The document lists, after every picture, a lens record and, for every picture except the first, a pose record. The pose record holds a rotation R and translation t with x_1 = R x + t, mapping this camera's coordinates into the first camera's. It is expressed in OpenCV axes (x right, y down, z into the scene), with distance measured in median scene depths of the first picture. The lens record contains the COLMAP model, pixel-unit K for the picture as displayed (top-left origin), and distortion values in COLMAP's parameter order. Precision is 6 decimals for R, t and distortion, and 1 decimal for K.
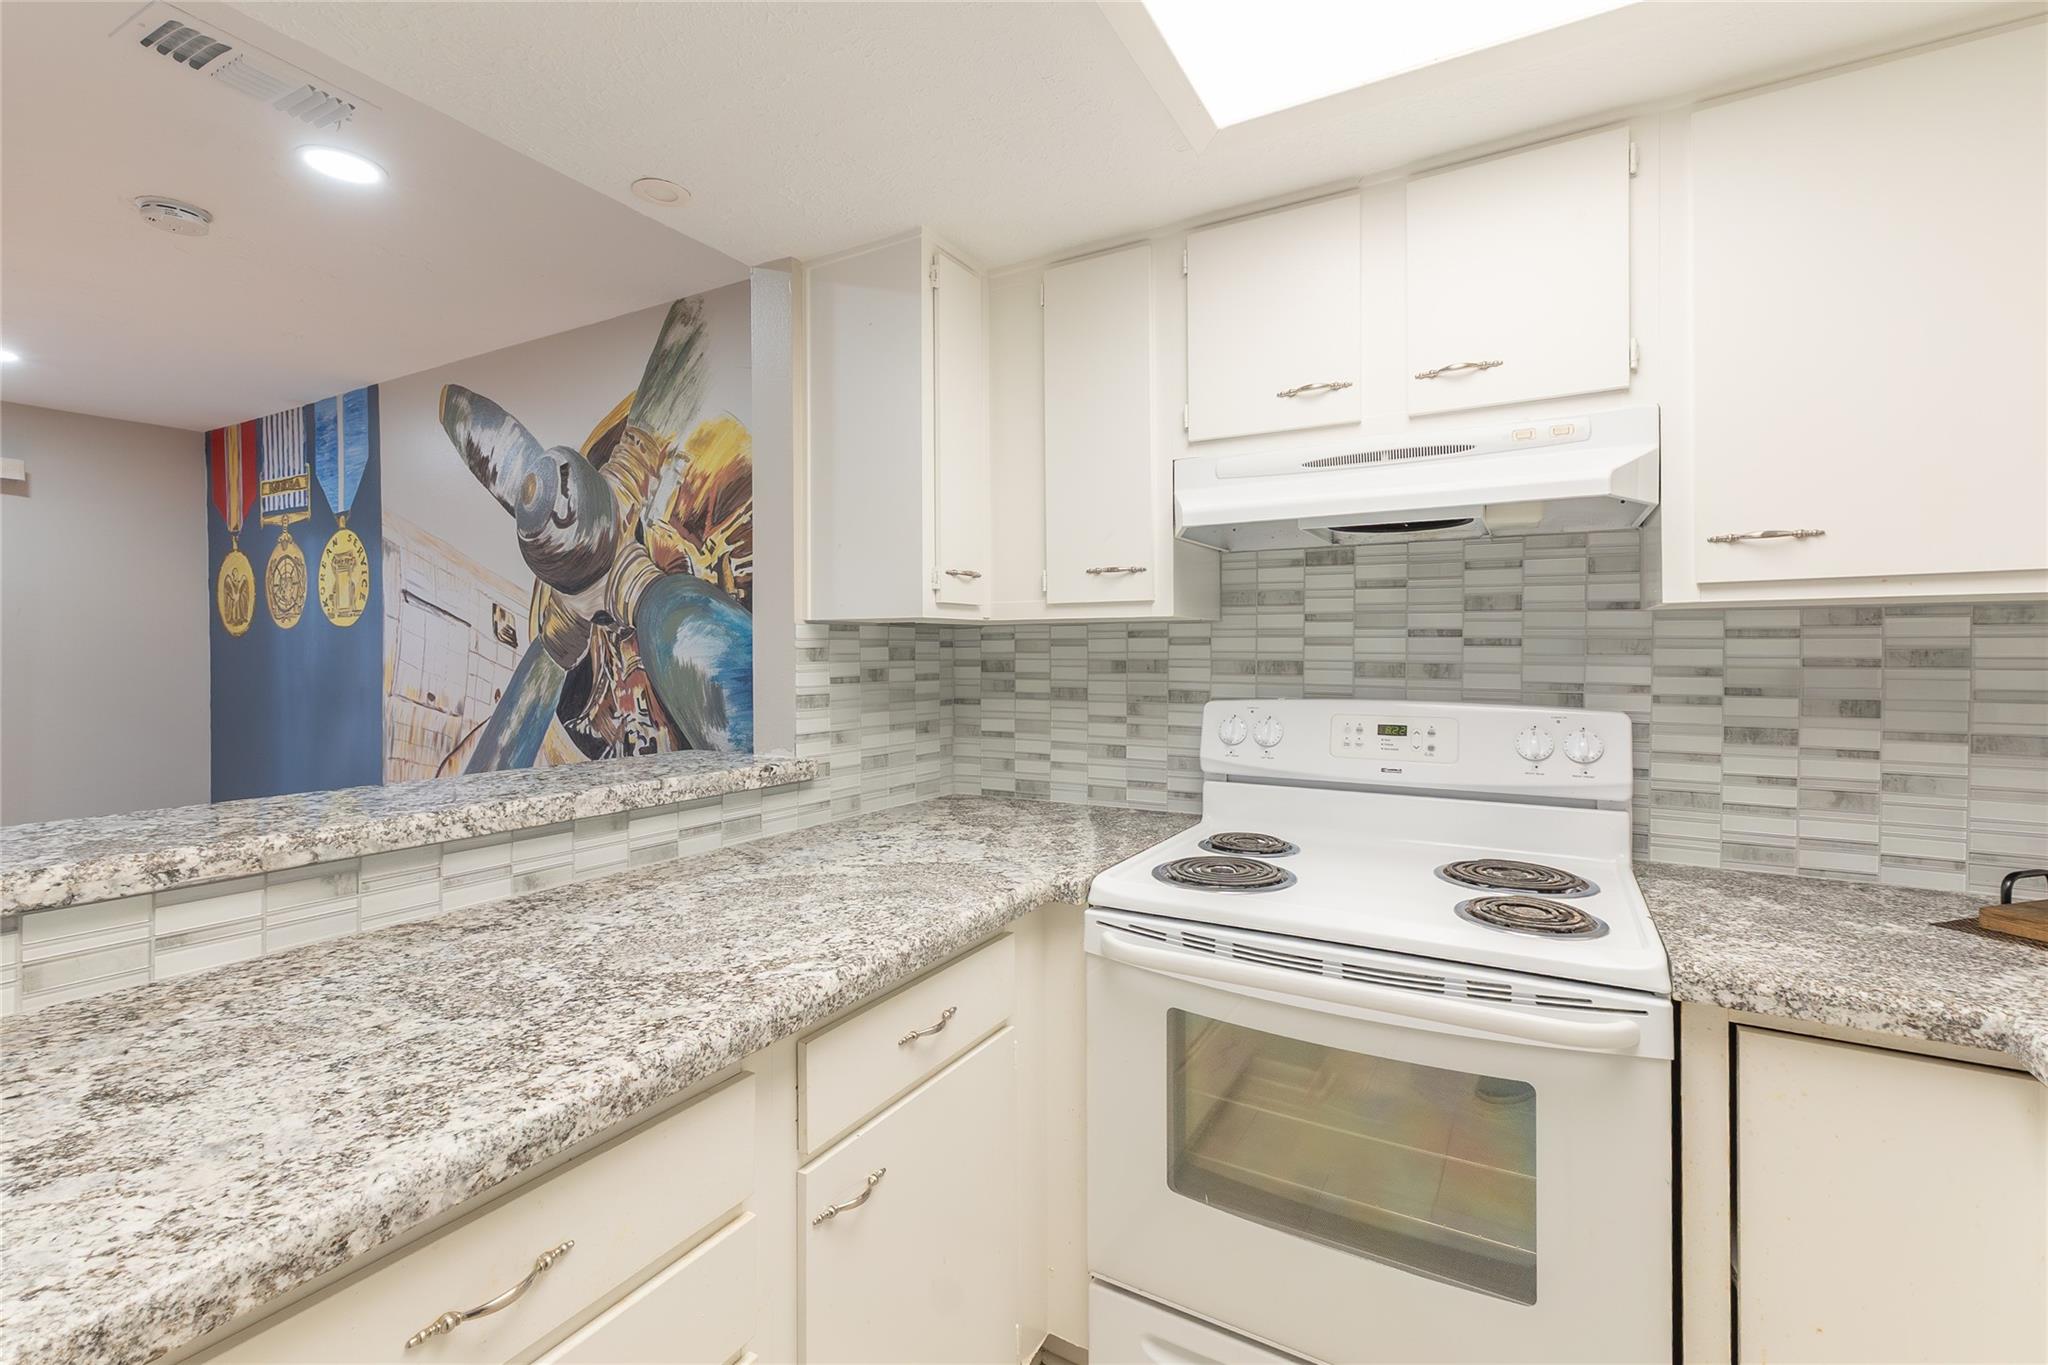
lens RADIAL K [[872.5, 0, 1005.9], [0, 872.5, 662.1], [0, 0, 1]] dist [0.001660, -0.000573]
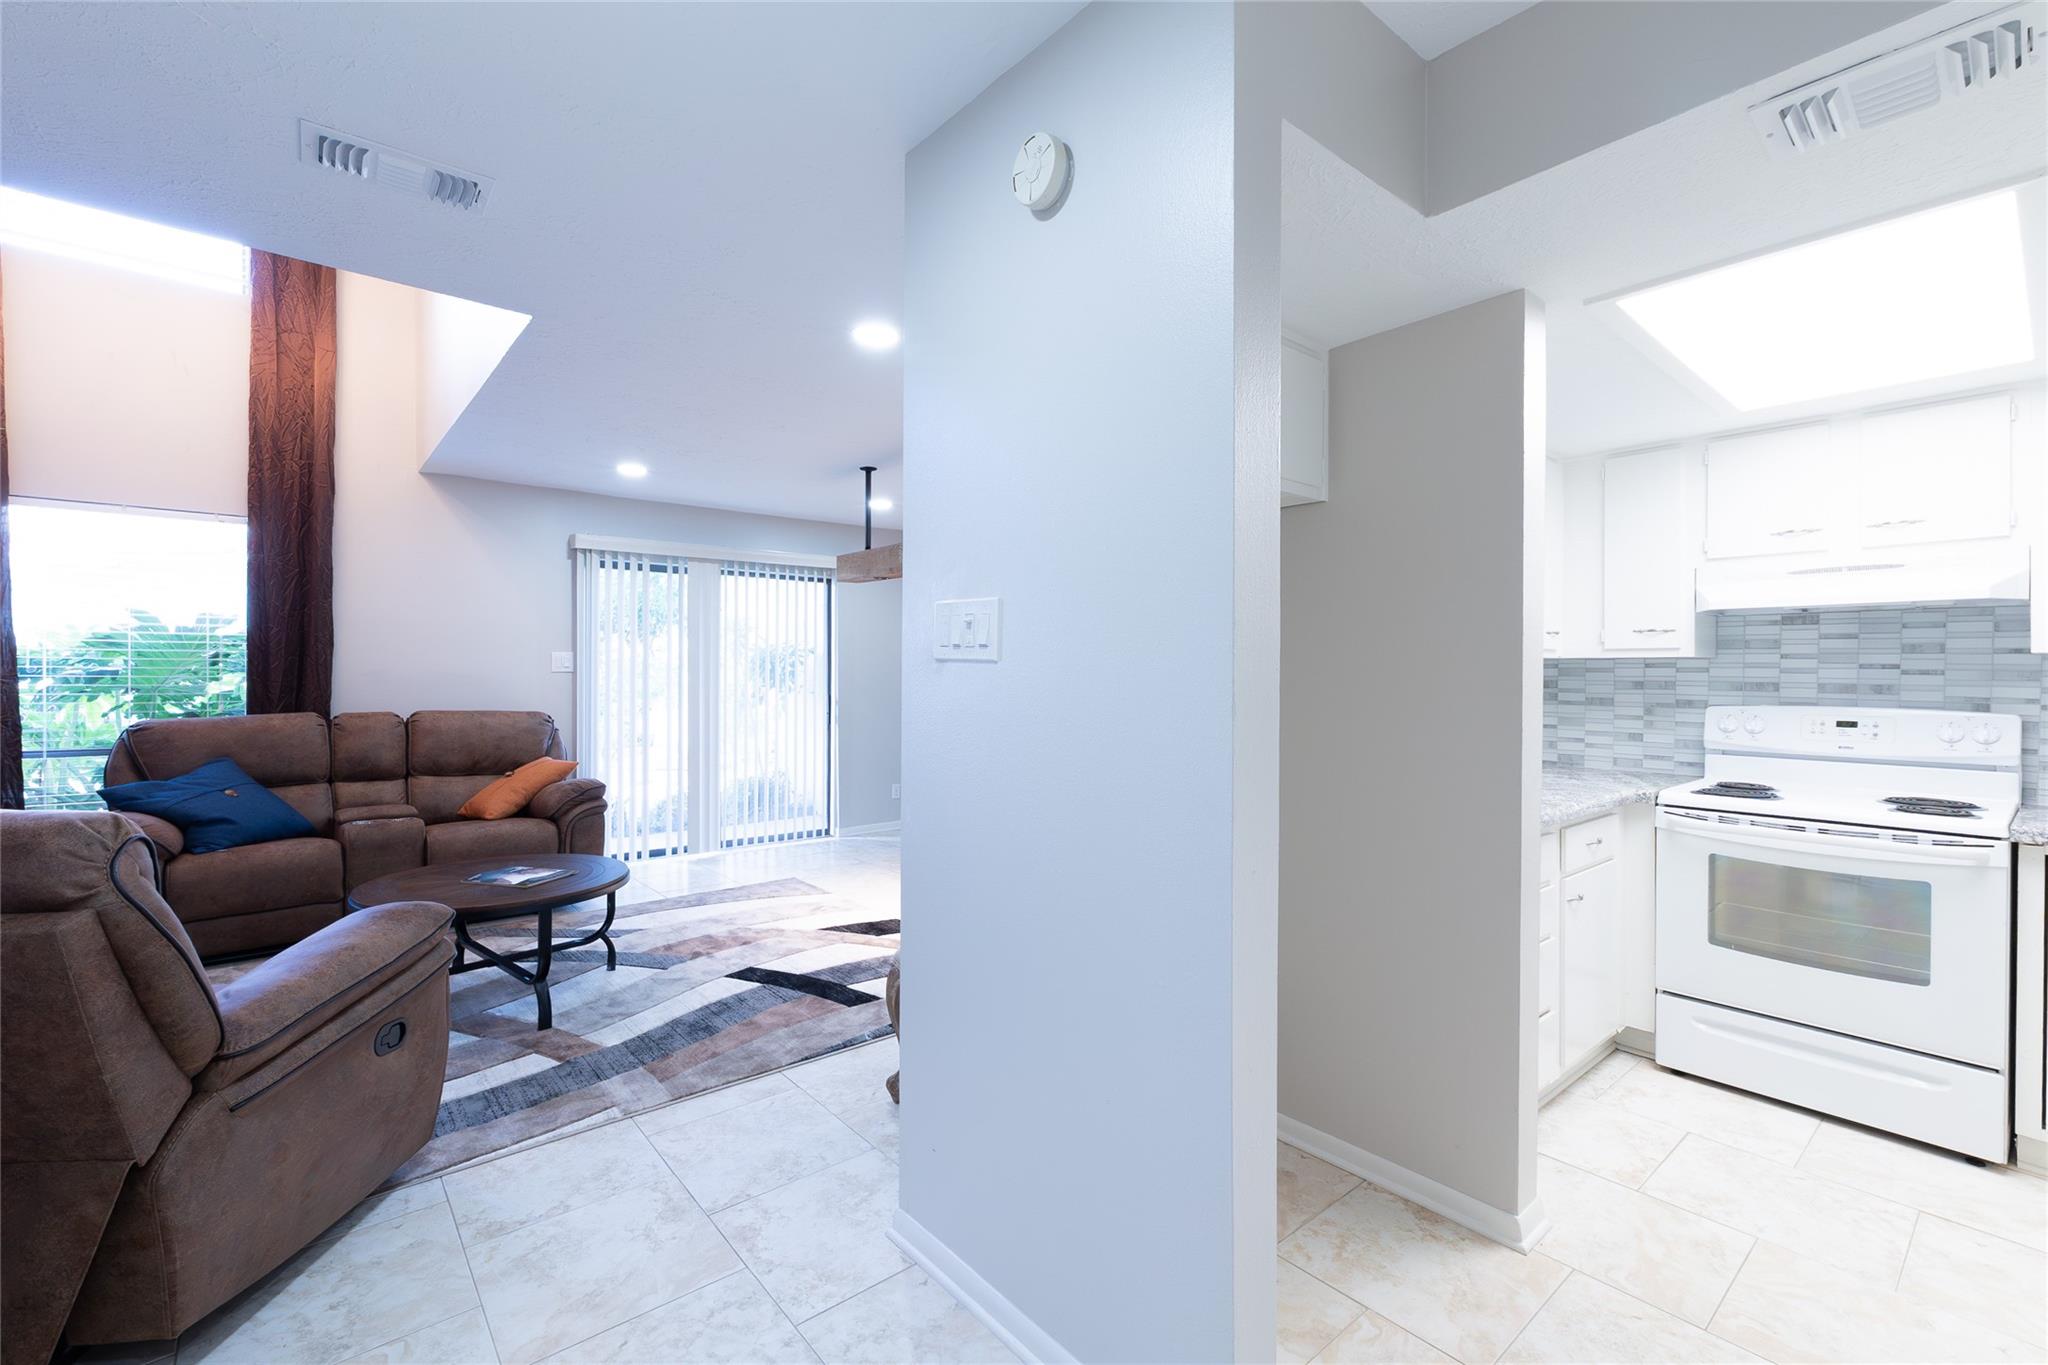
lens RADIAL K [[872.5, 0, 1041.9], [0, 872.5, 680.9], [0, 0, 1]] dist [0.001660, -0.000573]
pose [[0.949372, 0.007938, -0.314055, -0.496096], [-0.007400, 0.999968, 0.002905, 0.000764], [0.314068, -0.000434, 0.949400, -1.073109]]
